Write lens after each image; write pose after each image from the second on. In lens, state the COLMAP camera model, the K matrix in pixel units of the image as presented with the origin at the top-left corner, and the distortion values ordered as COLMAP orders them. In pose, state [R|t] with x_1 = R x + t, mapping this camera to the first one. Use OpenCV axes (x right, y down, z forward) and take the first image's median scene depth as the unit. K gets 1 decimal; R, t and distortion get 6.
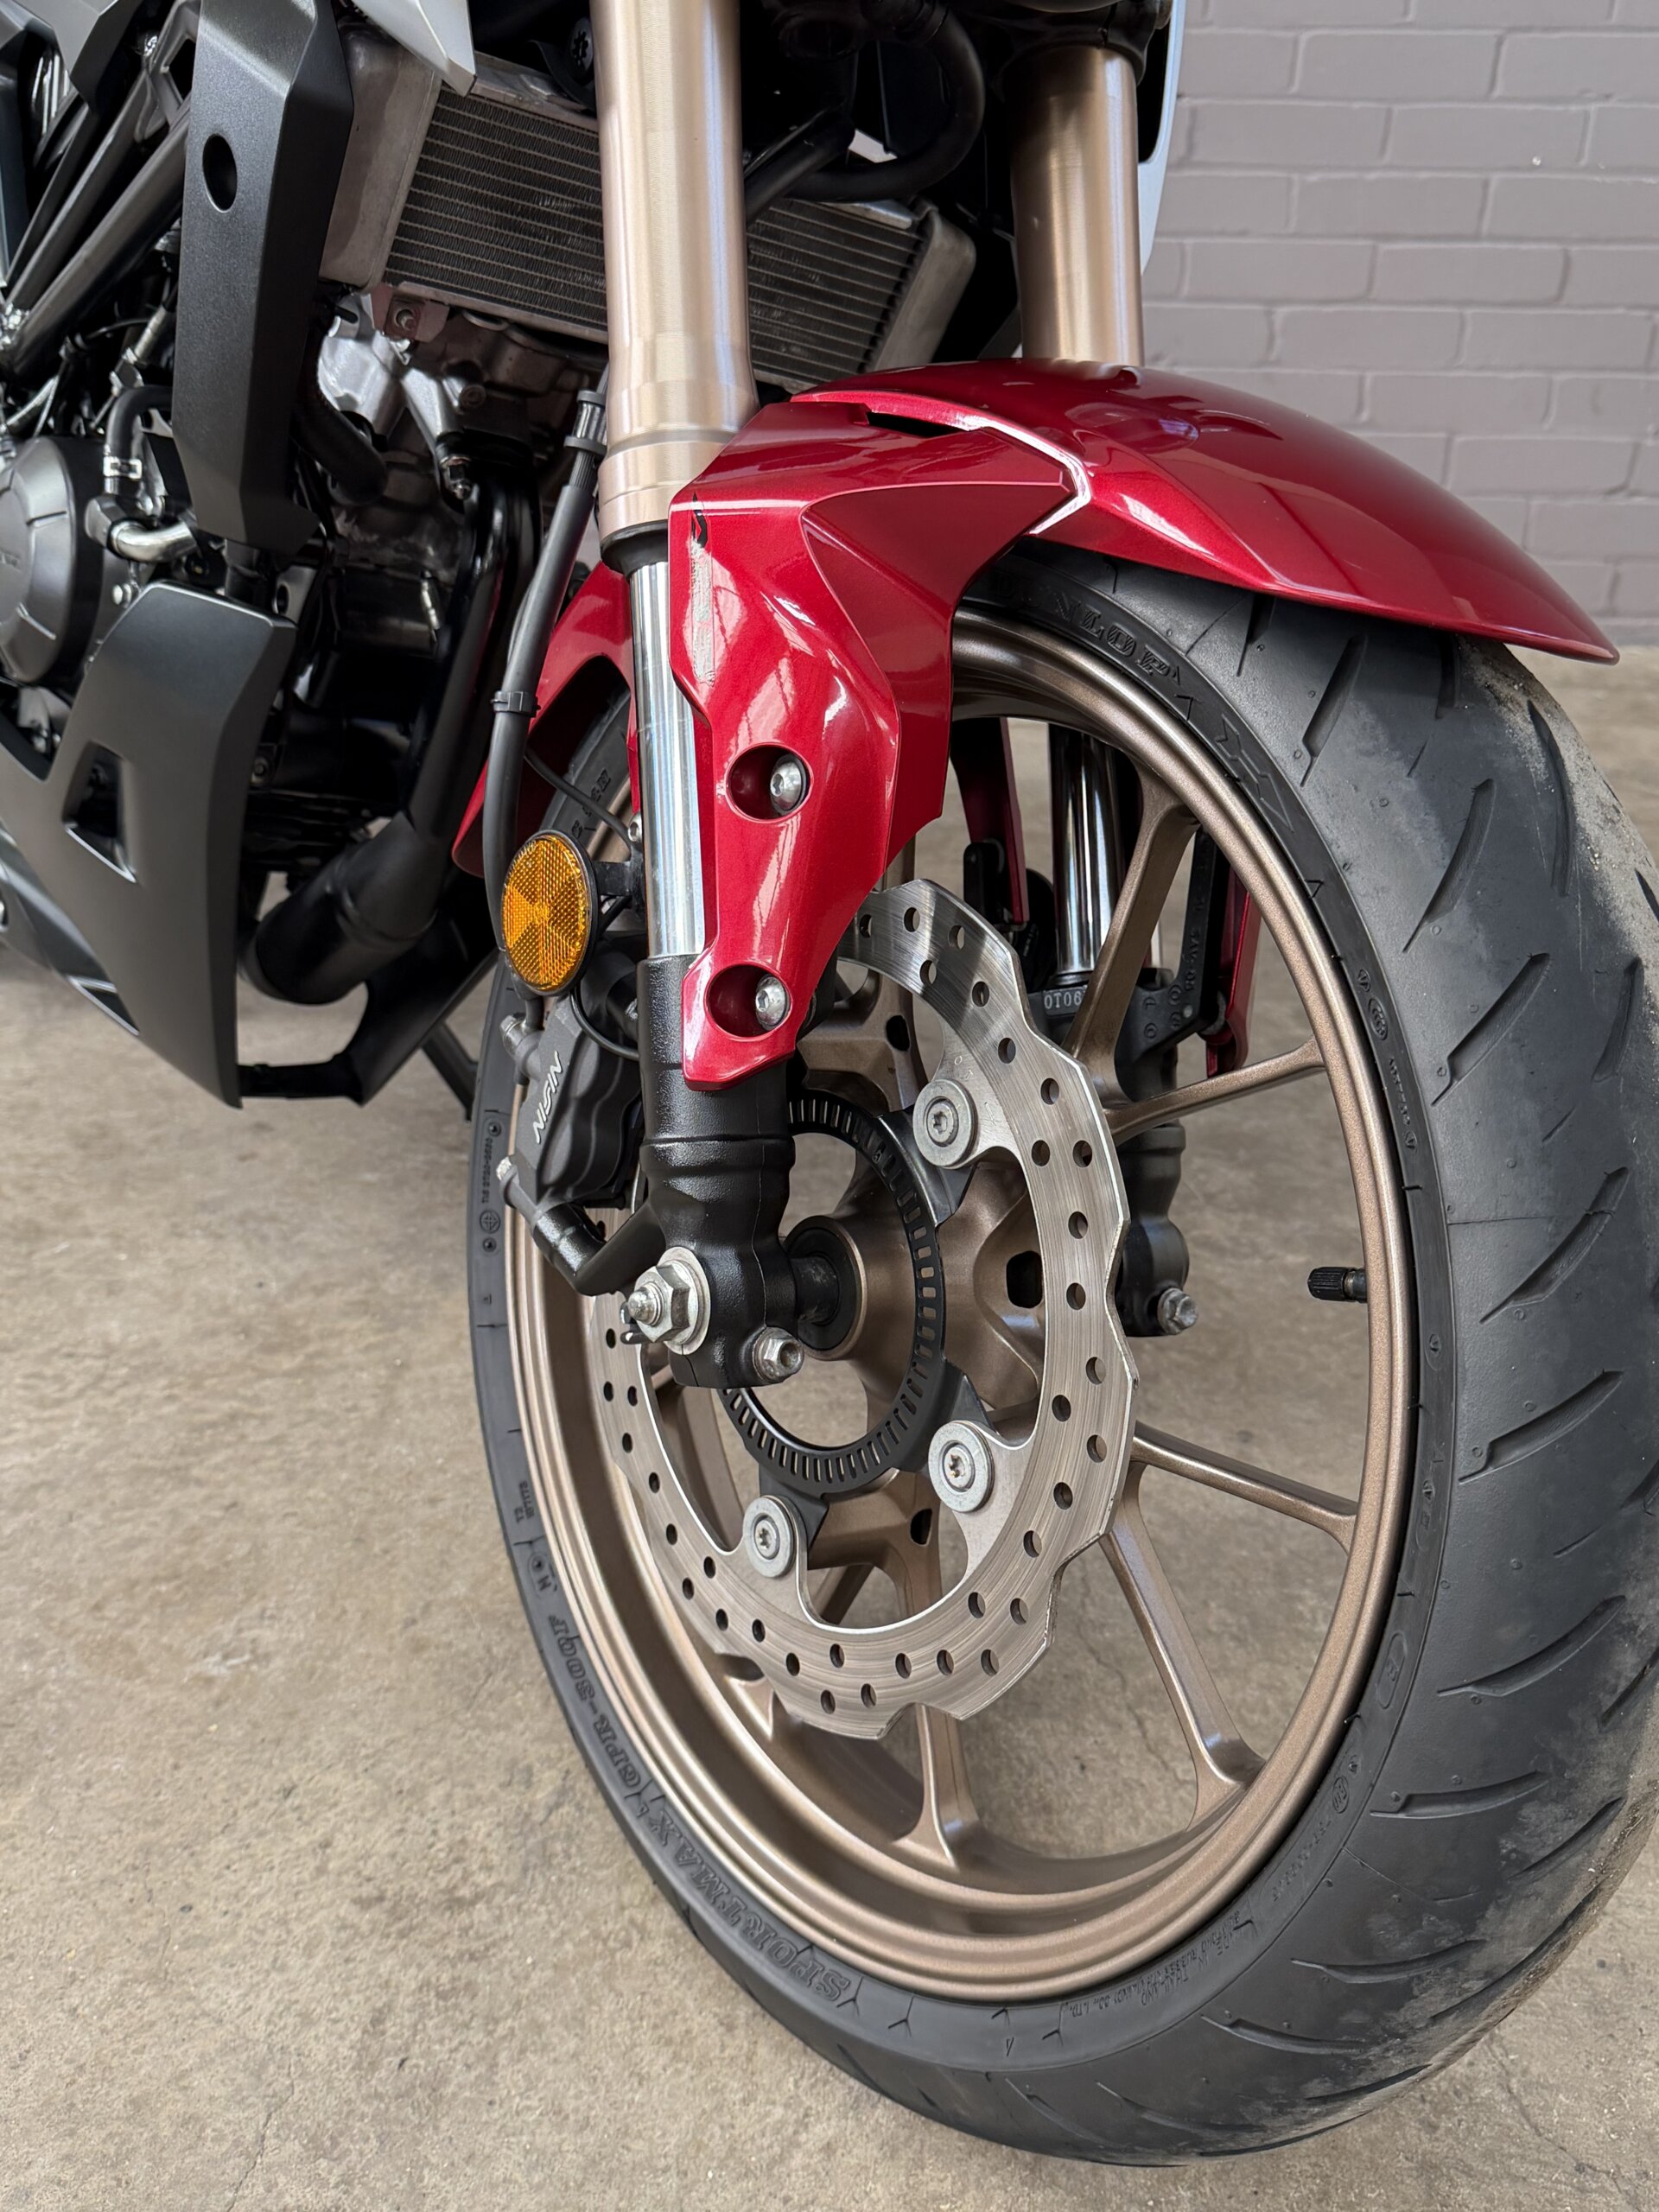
lens RADIAL K [[1980.2, 0, 848.1], [0, 1980.2, 1115.2], [0, 0, 1]] dist [0.068381, -0.109634]
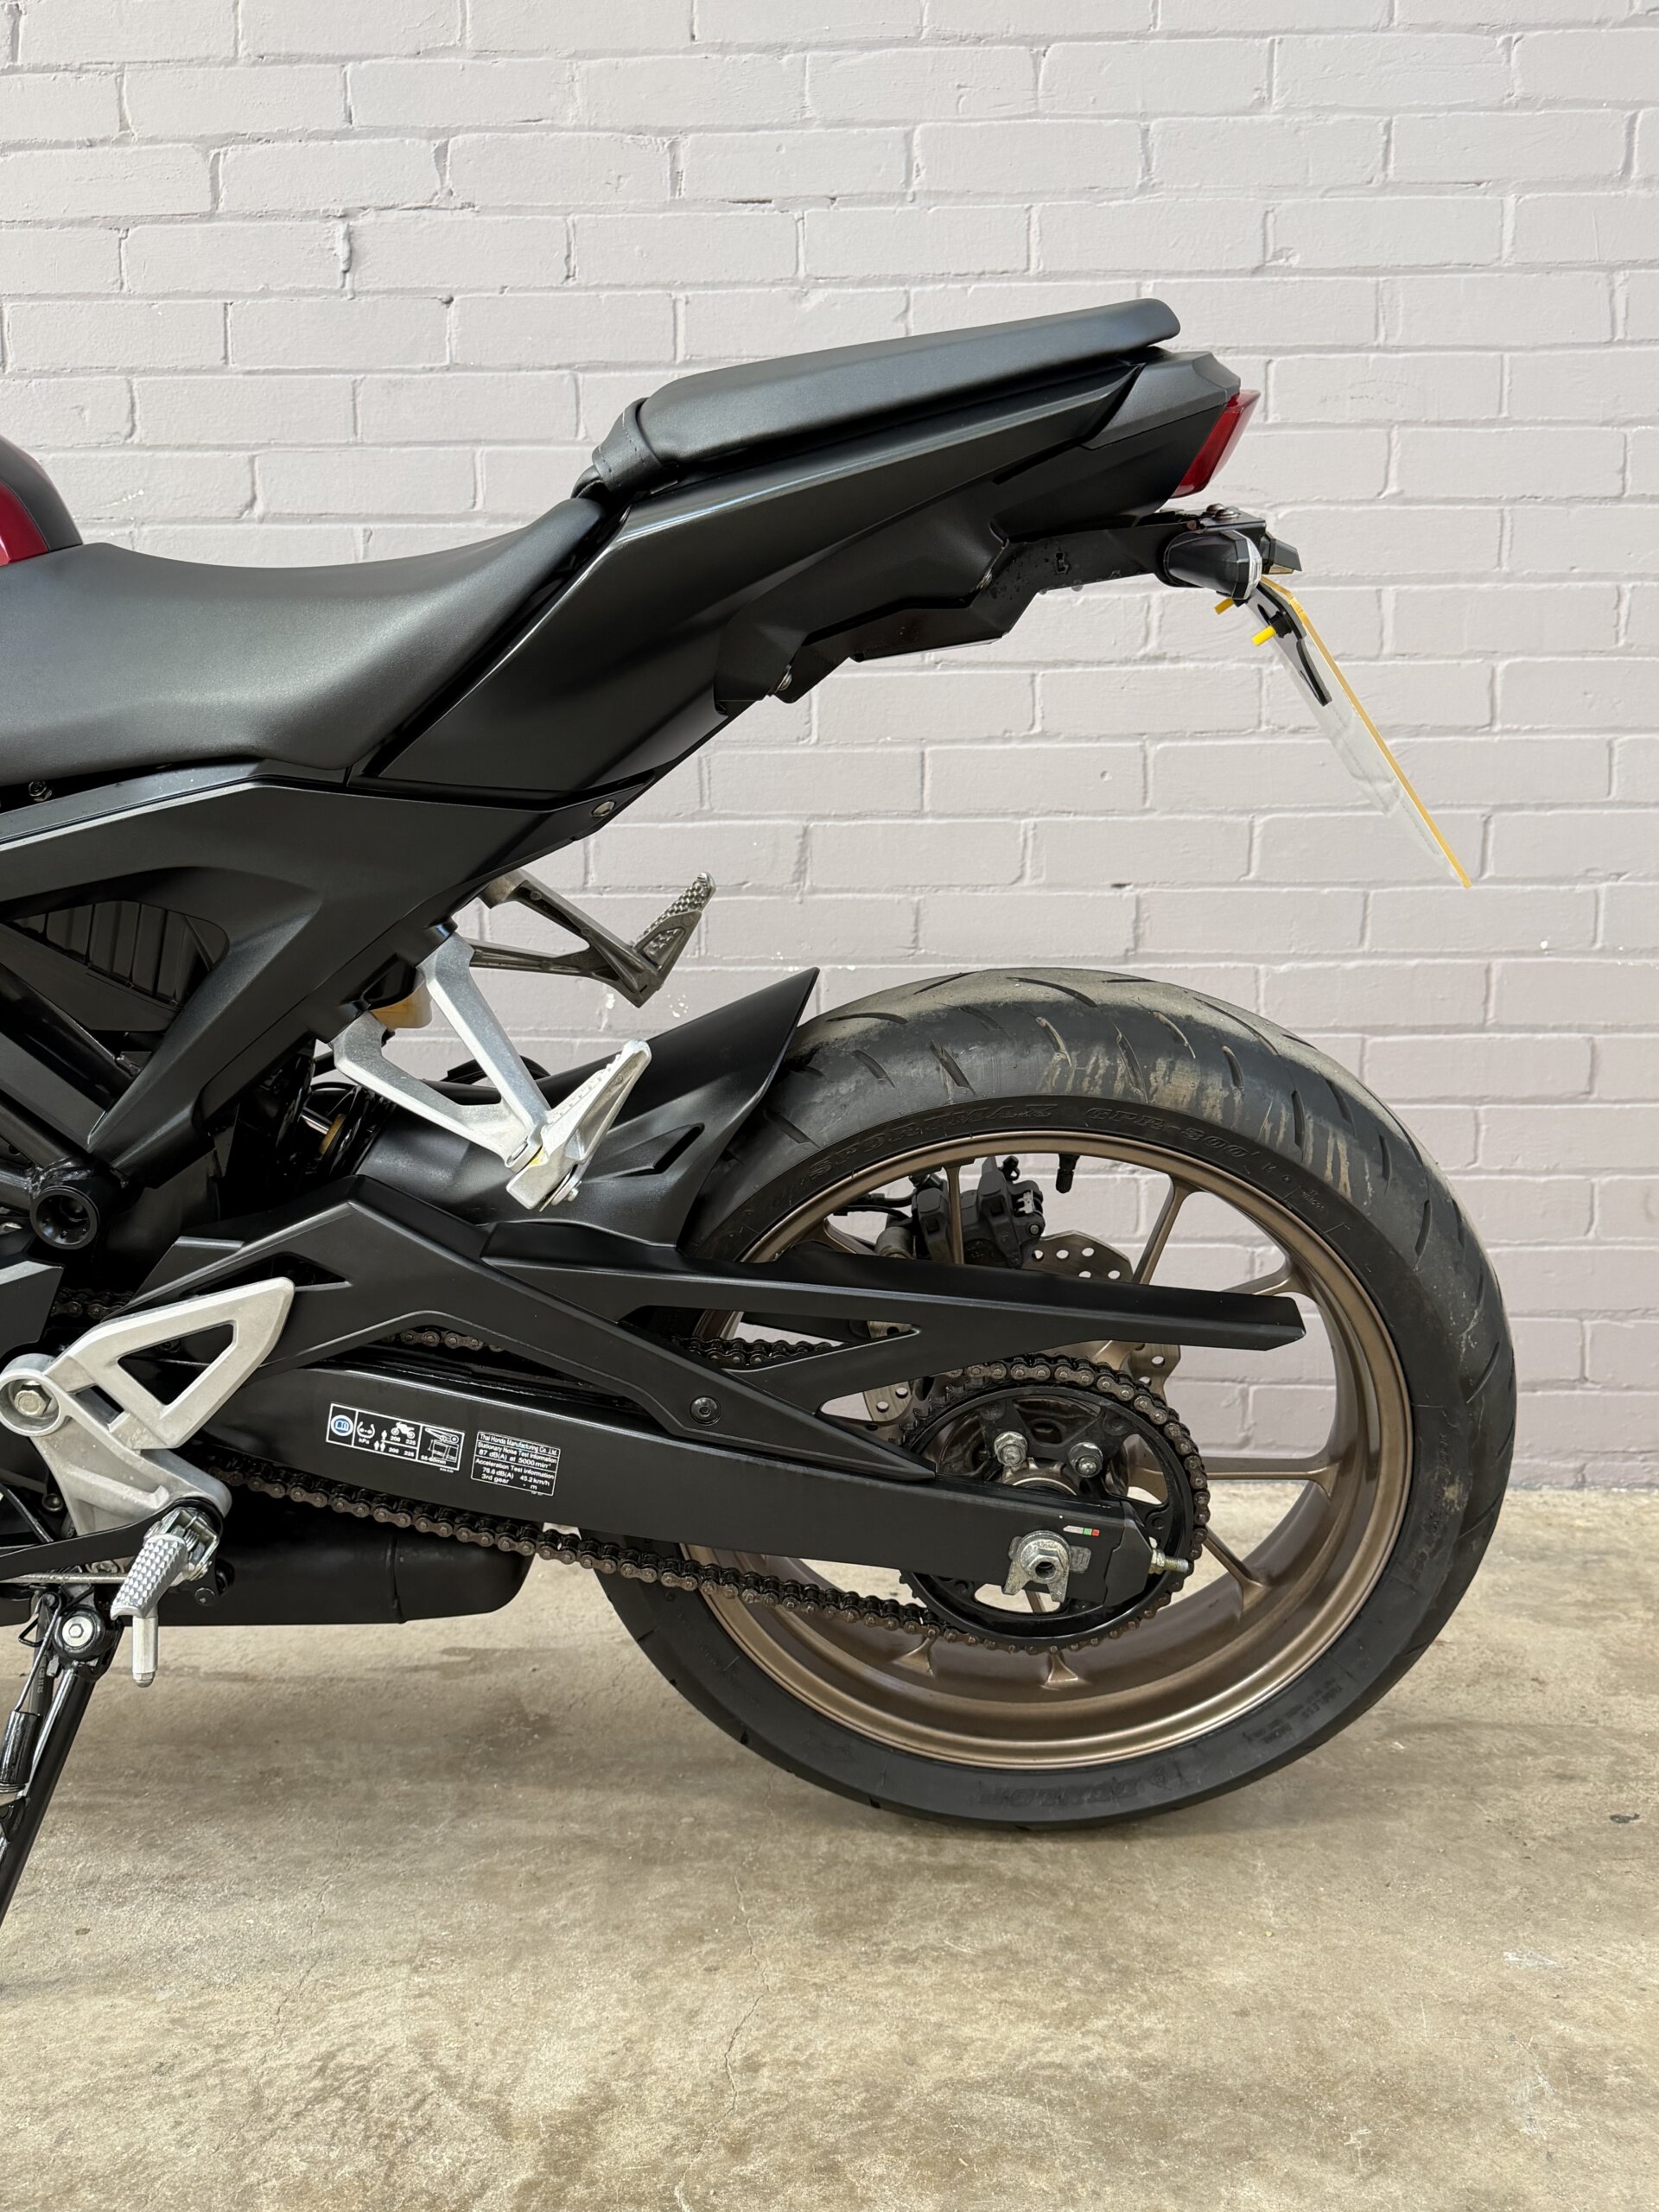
lens RADIAL K [[1861.8, 0, 838.6], [0, 1861.8, 1112.1], [0, 0, 1]] dist [0.040729, -0.059457]
pose [[0.999397, -0.015824, 0.030901, 0.048618], [0.025643, 0.936481, -0.349780, -0.385343], [-0.023404, 0.350361, 0.936322, 0.792043]]
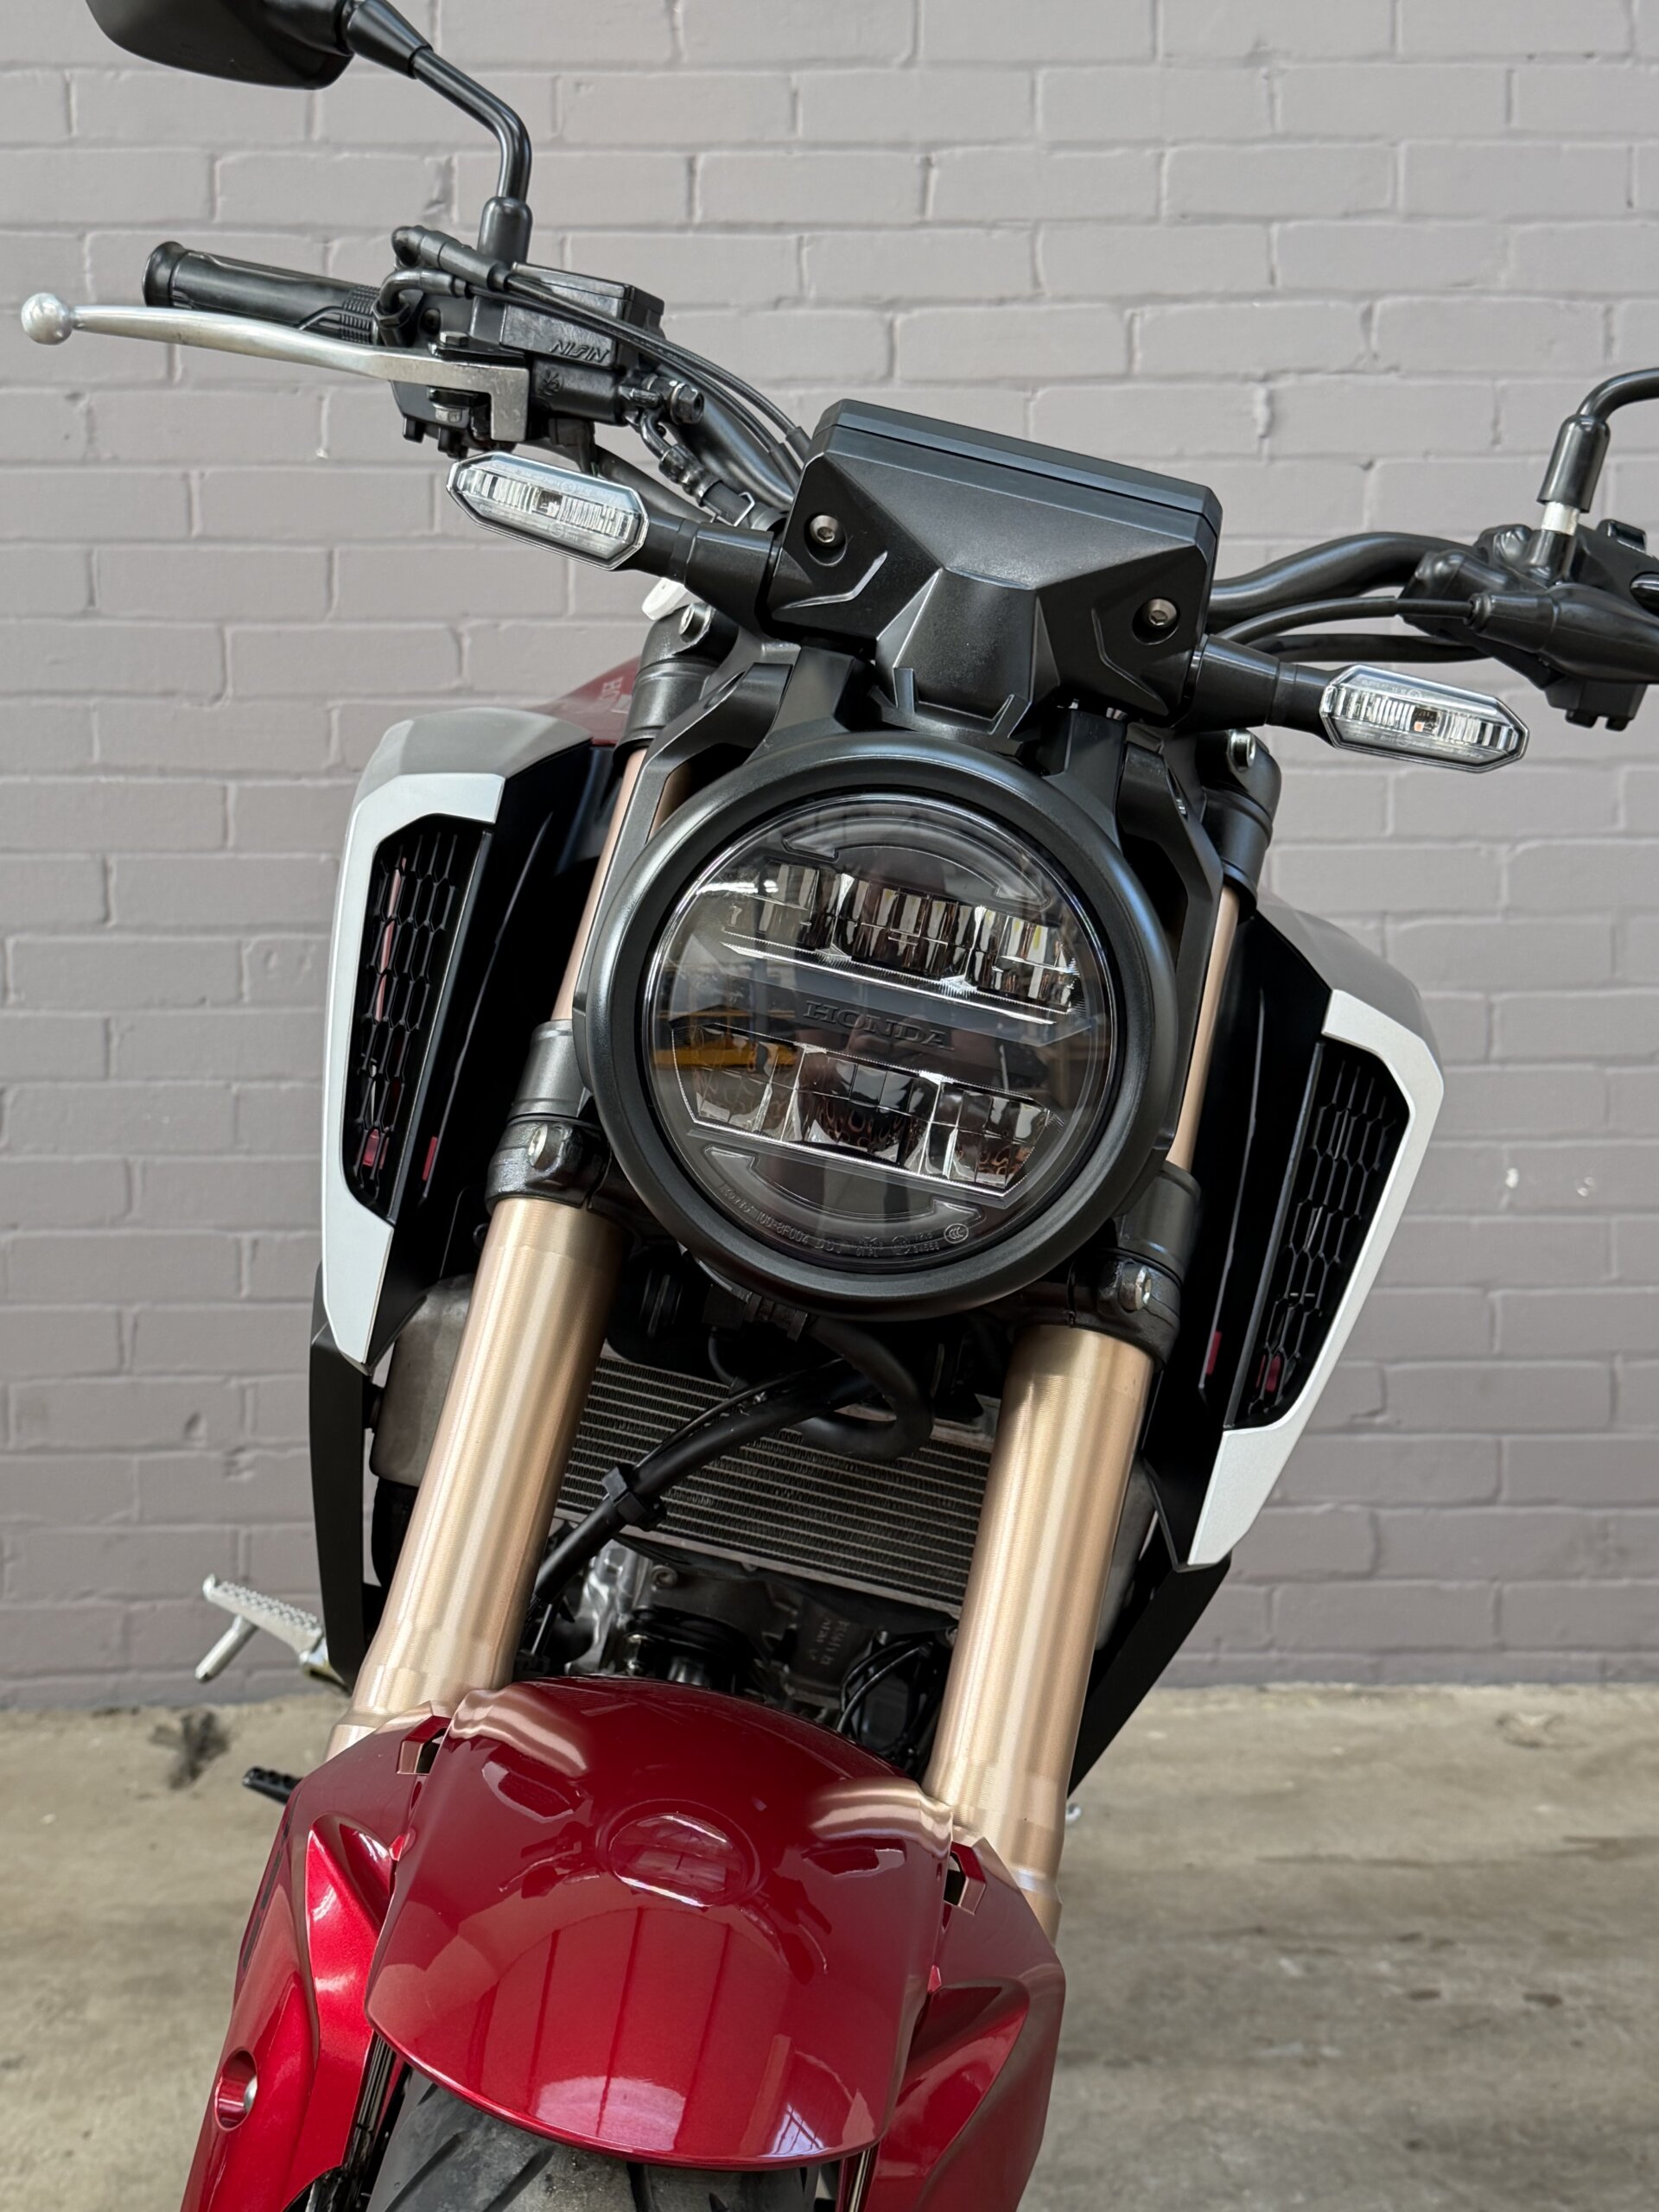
lens RADIAL K [[2905.2, 0, 833.0], [0, 2905.2, 1113.2], [0, 0, 1]] dist [0.083451, 0.000000]
pose [[0.994604, -0.024577, 0.100796, -1.297359], [0.060860, 0.925027, -0.374994, -0.156522], [-0.084023, 0.379105, 0.921531, -0.223418]]
